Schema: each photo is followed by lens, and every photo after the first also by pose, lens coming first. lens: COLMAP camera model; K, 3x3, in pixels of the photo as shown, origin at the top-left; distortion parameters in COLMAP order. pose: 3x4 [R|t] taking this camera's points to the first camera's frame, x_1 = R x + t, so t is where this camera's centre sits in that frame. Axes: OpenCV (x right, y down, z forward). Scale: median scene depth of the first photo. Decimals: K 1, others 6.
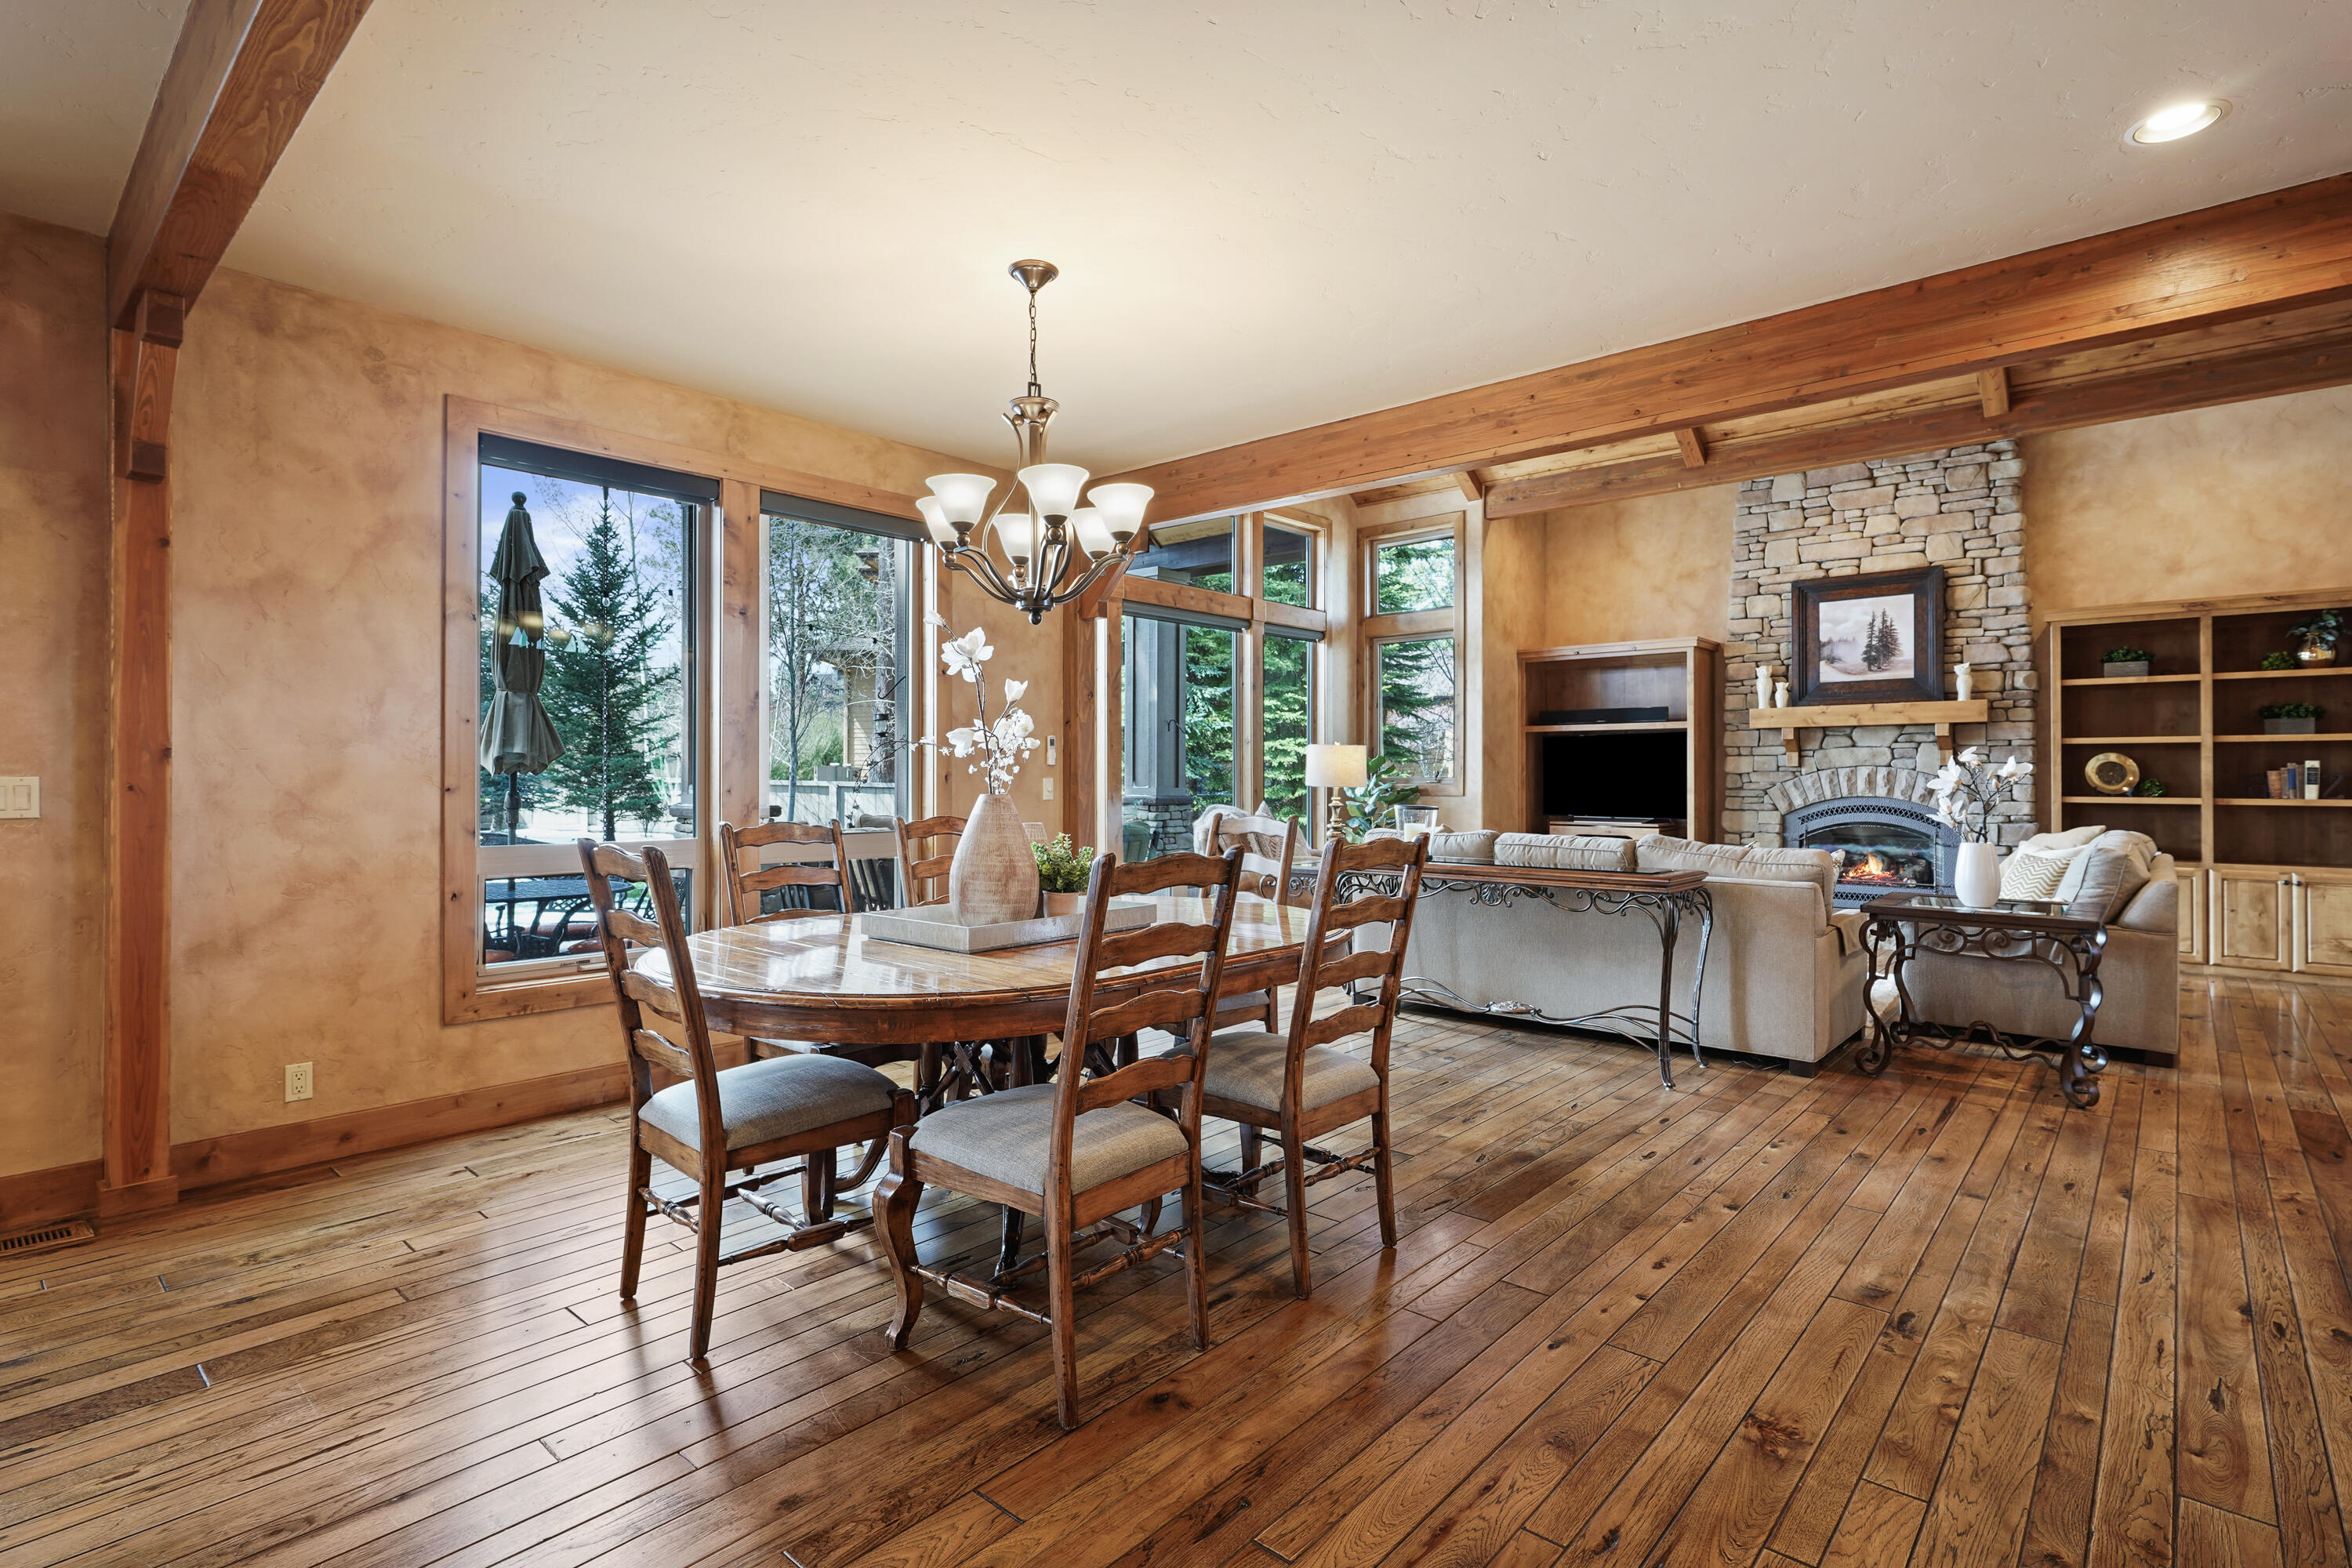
lens RADIAL K [[1128.8, 0, 1173.5], [0, 1128.8, 773.5], [0, 0, 1]] dist [-0.010472, 0.005966]
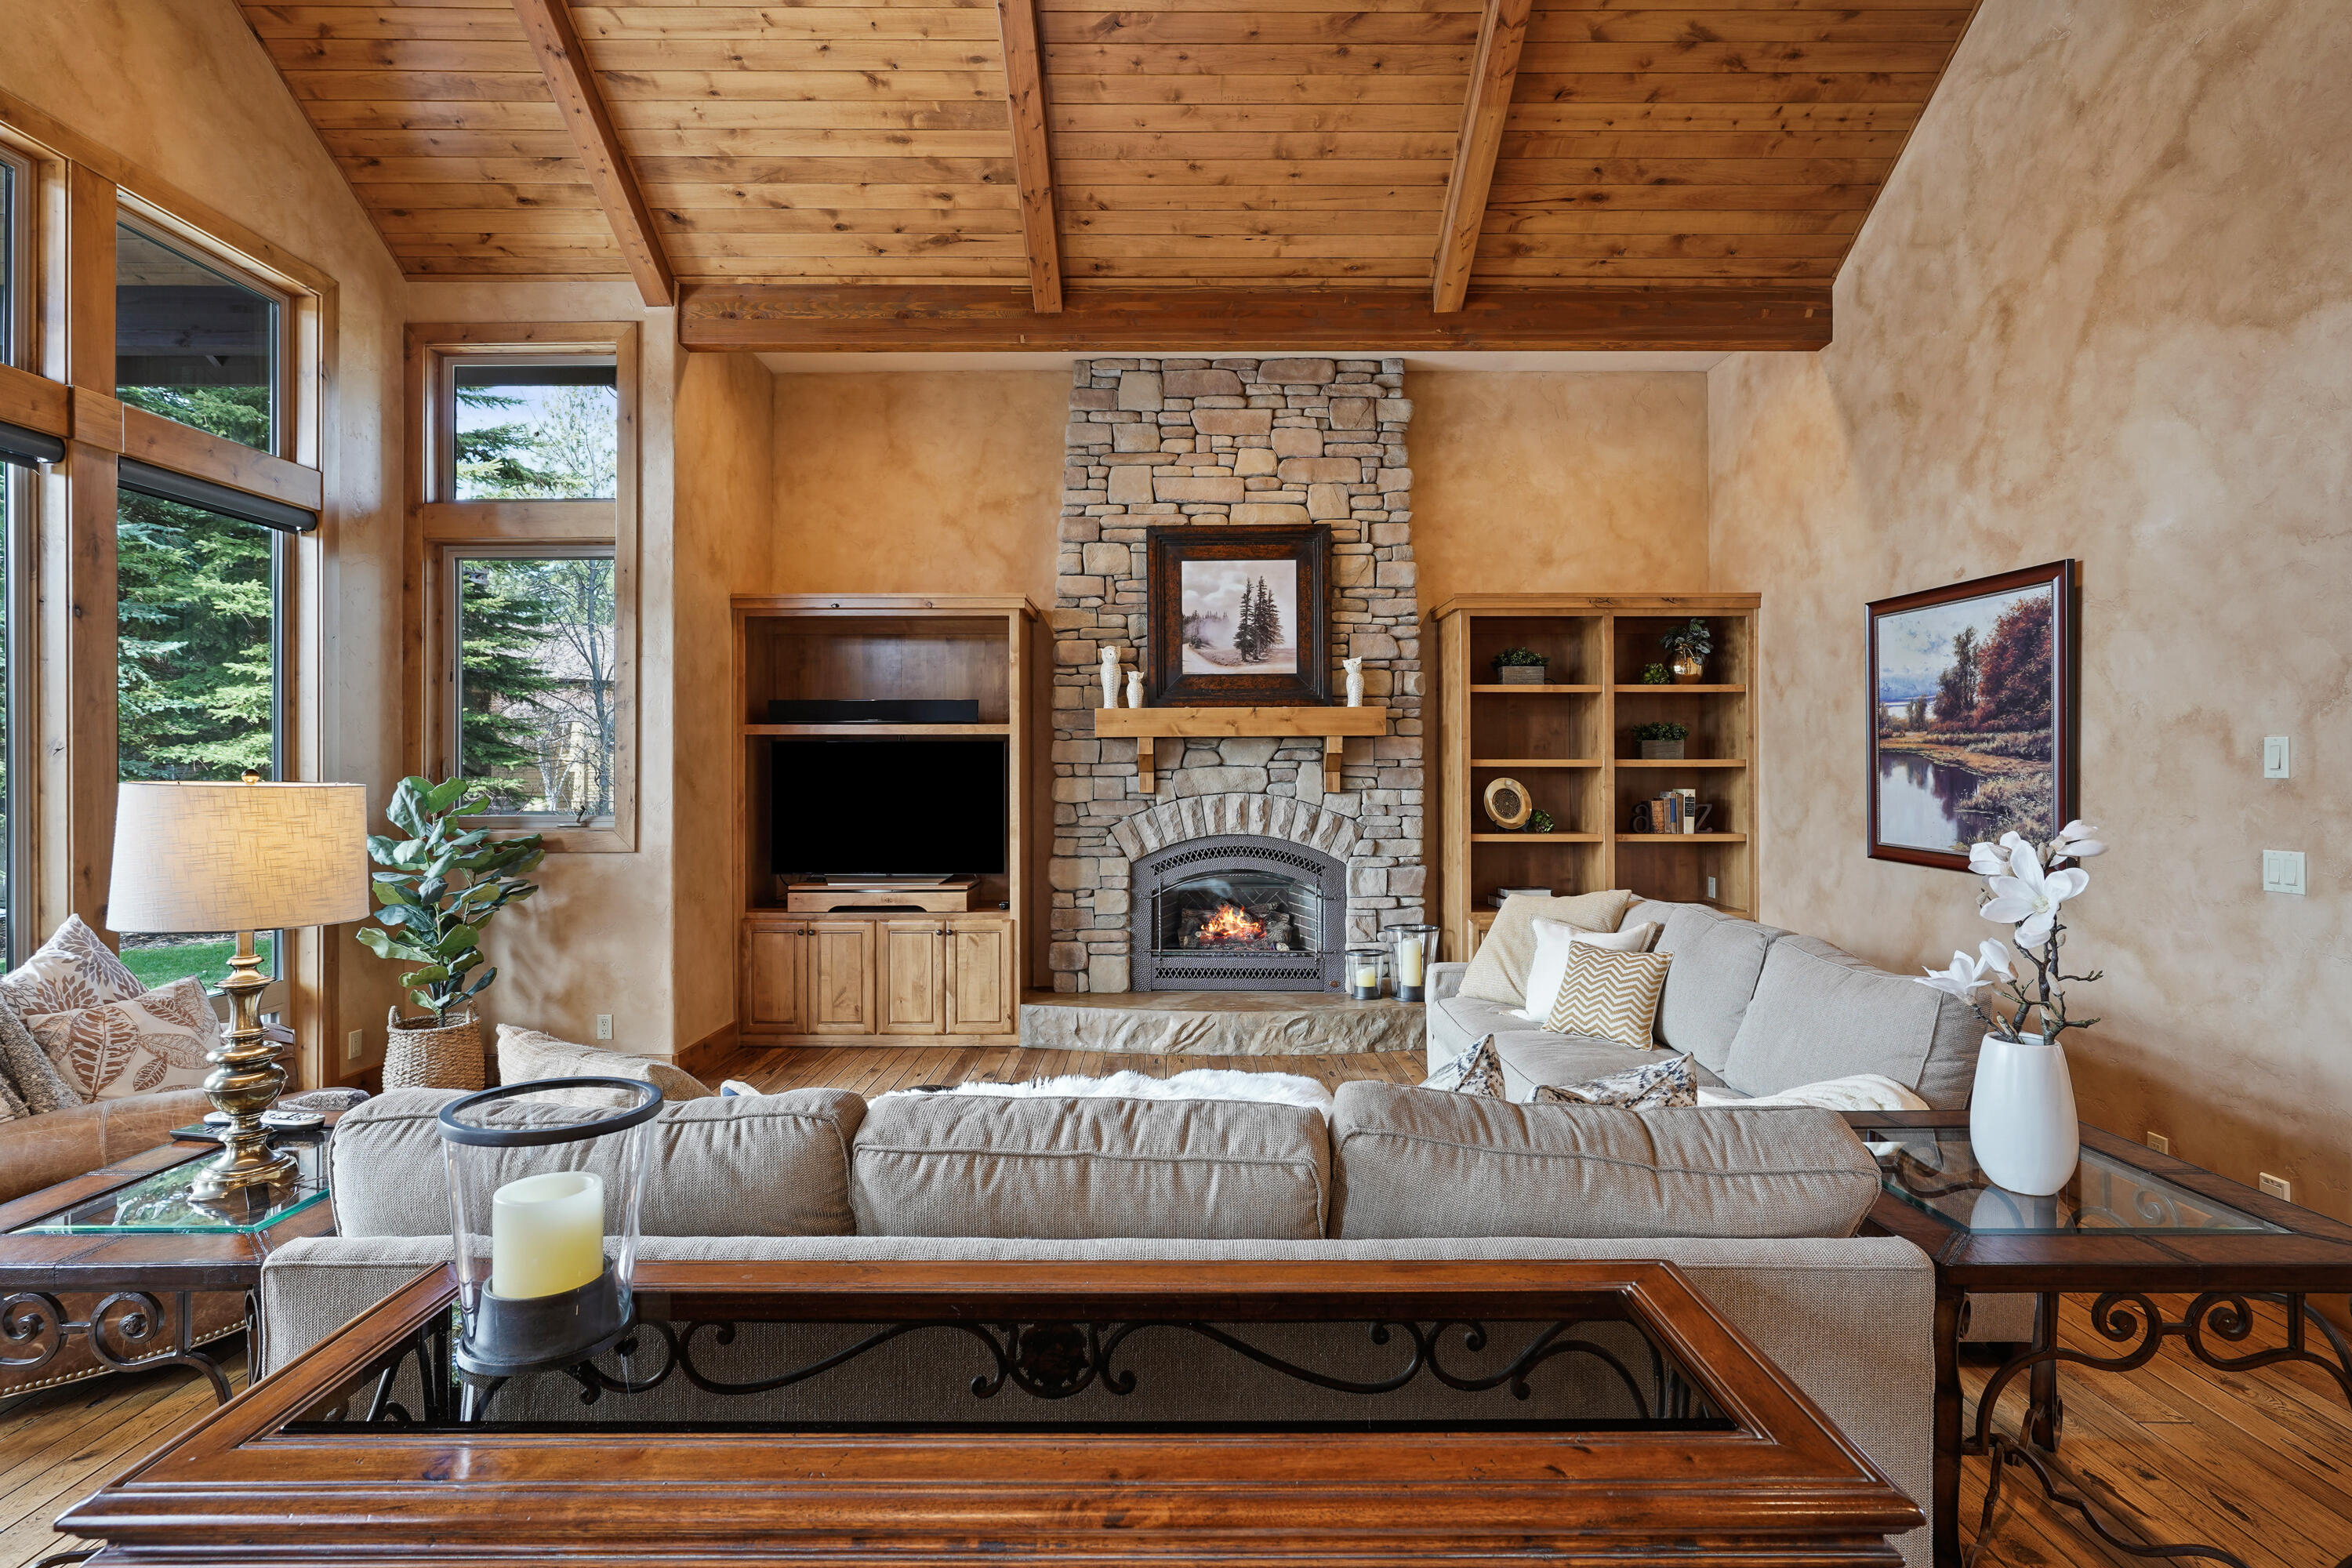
lens RADIAL K [[1128.8, 0, 1178.4], [0, 1128.8, 764.3], [0, 0, 1]] dist [-0.010472, 0.005966]
pose [[0.742691, 0.000774, 0.669634, 0.099836], [0.001087, 0.999997, -0.002362, -0.022738], [-0.669634, 0.002482, 0.742687, 0.475754]]
